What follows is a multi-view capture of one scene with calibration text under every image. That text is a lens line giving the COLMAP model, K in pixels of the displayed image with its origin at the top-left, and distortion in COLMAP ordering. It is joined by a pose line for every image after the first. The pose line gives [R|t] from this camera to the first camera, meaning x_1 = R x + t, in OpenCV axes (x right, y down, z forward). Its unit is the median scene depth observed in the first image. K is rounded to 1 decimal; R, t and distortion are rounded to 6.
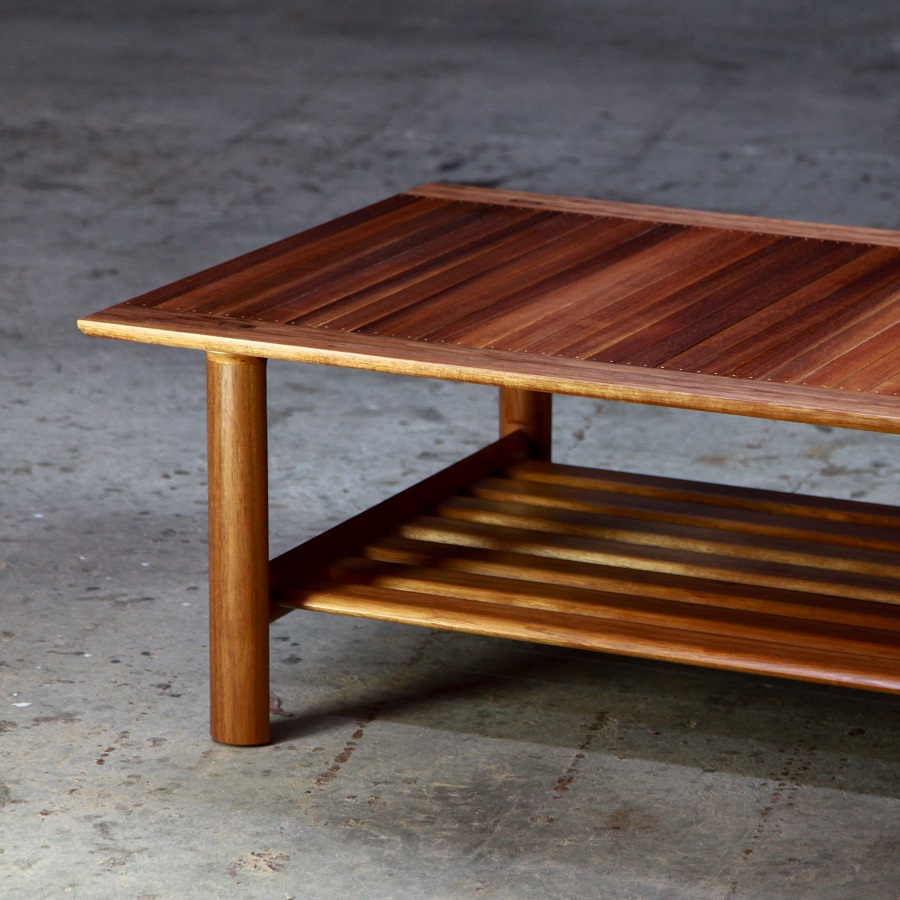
lens RADIAL K [[3861.3, 0, 450.0], [0, 3861.3, 450.0], [0, 0, 1]] dist [0.168394, 11.048903]
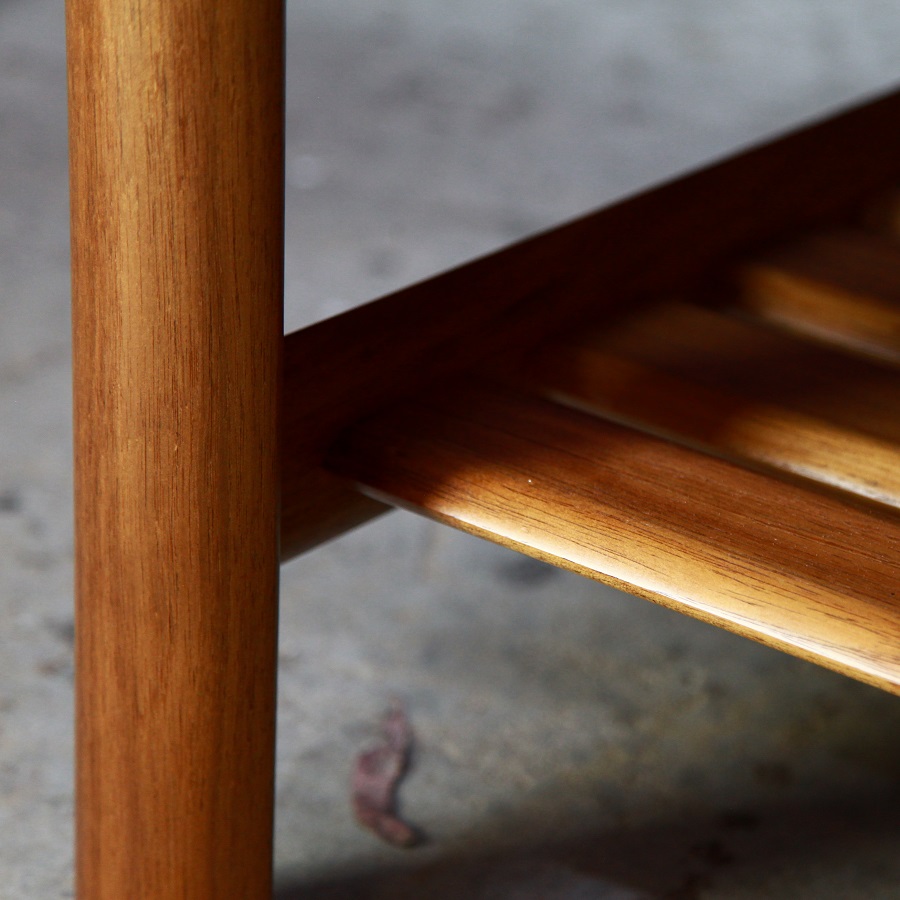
lens RADIAL K [[3861.3, 0, 450.0], [0, 3861.3, 450.0], [0, 0, 1]] dist [0.168394, 11.048903]
pose [[0.975686, 0.114905, -0.186639, 0.010860], [-0.087054, 0.984673, 0.151129, -0.002511], [0.201144, -0.131206, 0.970735, 0.756534]]
